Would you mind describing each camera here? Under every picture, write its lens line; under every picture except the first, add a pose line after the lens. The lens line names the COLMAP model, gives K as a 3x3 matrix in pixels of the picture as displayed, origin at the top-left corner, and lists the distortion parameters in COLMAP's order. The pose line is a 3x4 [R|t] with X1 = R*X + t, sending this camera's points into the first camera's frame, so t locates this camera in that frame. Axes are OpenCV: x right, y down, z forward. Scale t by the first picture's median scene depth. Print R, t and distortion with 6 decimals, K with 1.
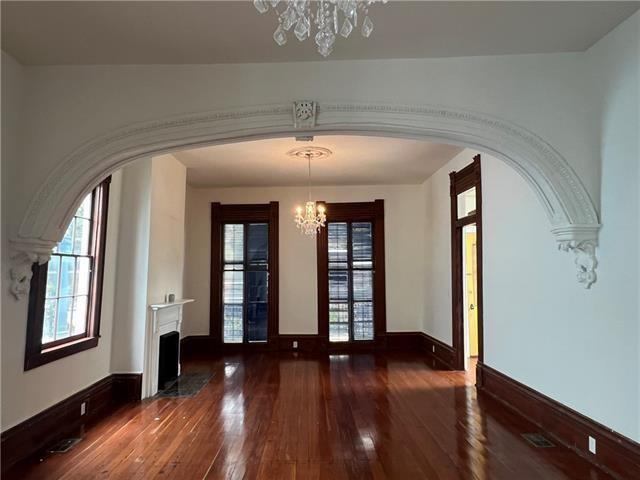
lens RADIAL K [[420.2, 0, 320.5], [0, 420.2, 237.5], [0, 0, 1]] dist [0.008742, 0.001064]
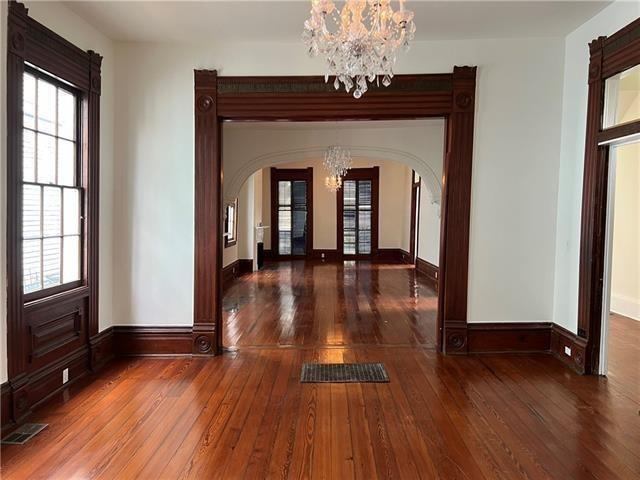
lens RADIAL K [[484.9, 0, 321.2], [0, 484.9, 237.8], [0, 0, 1]] dist [0.007357, 0.000715]
pose [[0.999228, 0.011539, -0.037559, 0.003992], [-0.006342, 0.990736, 0.135650, -0.071713], [0.038776, -0.135307, 0.990045, -0.866153]]
